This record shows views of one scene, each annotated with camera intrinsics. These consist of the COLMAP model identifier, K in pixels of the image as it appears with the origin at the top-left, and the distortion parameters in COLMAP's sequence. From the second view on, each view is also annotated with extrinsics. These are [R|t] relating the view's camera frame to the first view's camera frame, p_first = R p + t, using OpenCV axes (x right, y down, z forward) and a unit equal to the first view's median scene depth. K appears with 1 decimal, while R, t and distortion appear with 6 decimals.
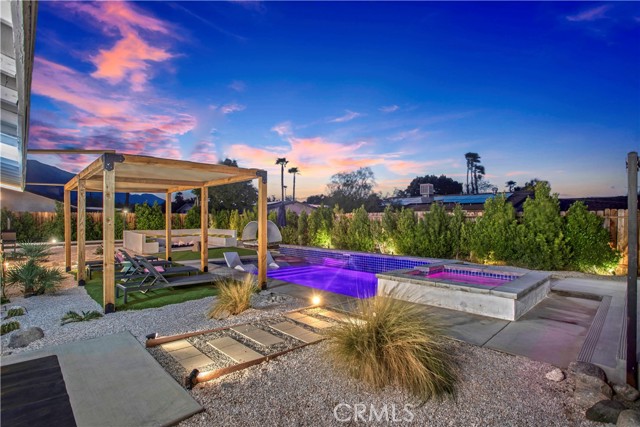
lens RADIAL K [[326.0, 0, 323.5], [0, 326.0, 214.6], [0, 0, 1]] dist [-0.032445, 0.001012]
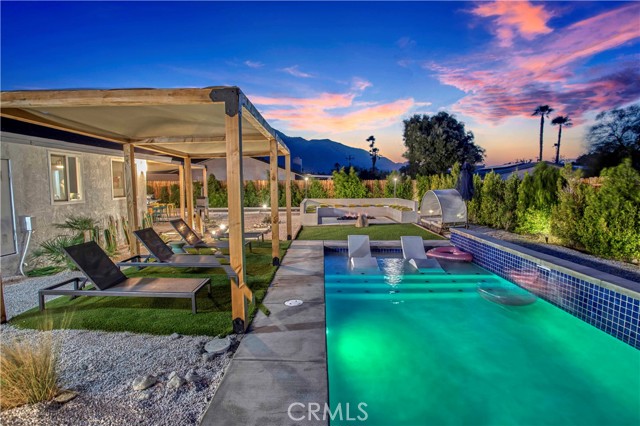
lens RADIAL K [[326.0, 0, 323.5], [0, 326.0, 214.1], [0, 0, 1]] dist [-0.032445, 0.001012]
pose [[0.720575, 0.060638, -0.690720, 0.109645], [0.008403, 0.995332, 0.096146, 0.001533], [0.693326, -0.075084, 0.716702, 0.327096]]
